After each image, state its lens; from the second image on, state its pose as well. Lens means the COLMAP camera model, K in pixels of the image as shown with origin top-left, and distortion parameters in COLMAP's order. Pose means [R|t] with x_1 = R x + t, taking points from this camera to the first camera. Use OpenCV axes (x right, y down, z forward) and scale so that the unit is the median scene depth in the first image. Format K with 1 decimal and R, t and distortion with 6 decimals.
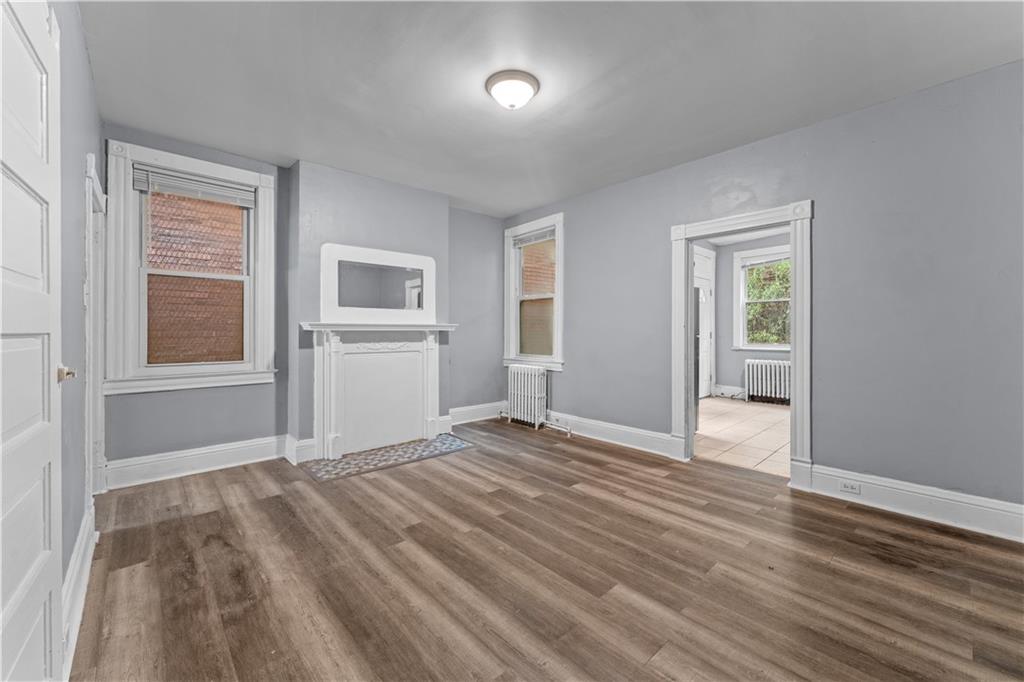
lens RADIAL K [[404.6, 0, 510.7], [0, 404.6, 332.6], [0, 0, 1]] dist [0.000267, 0.000216]
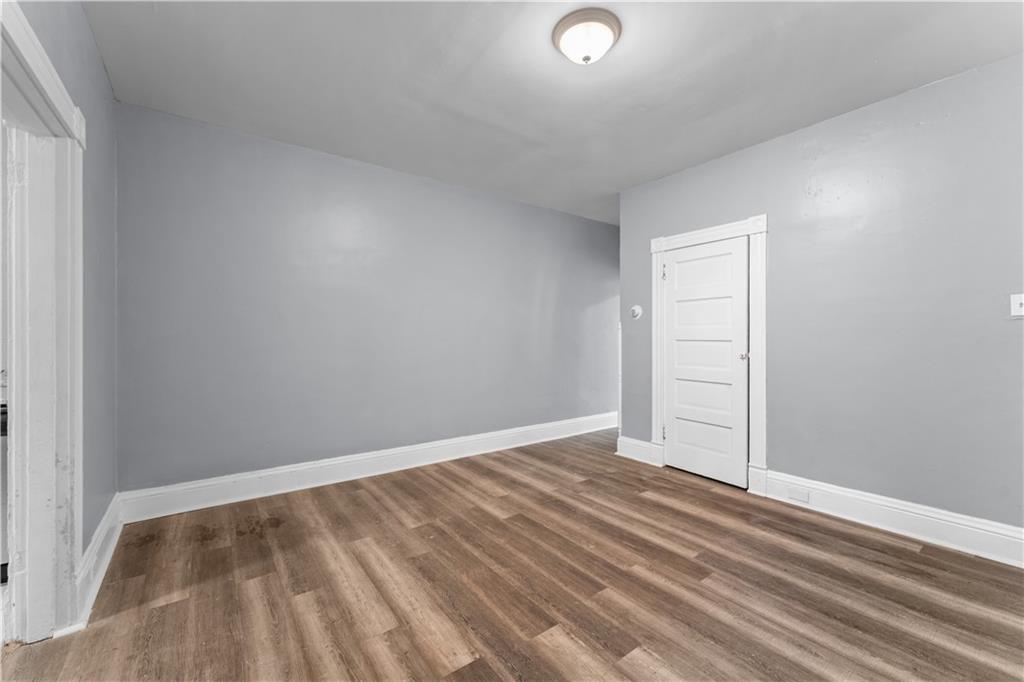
lens RADIAL K [[404.6, 0, 513.1], [0, 404.6, 336.9], [0, 0, 1]] dist [0.000267, 0.000216]
pose [[-0.995229, -0.000864, 0.097558, 0.076862], [-0.000319, 0.999984, 0.005603, -0.020030], [-0.097561, 0.005546, -0.995214, 2.022360]]
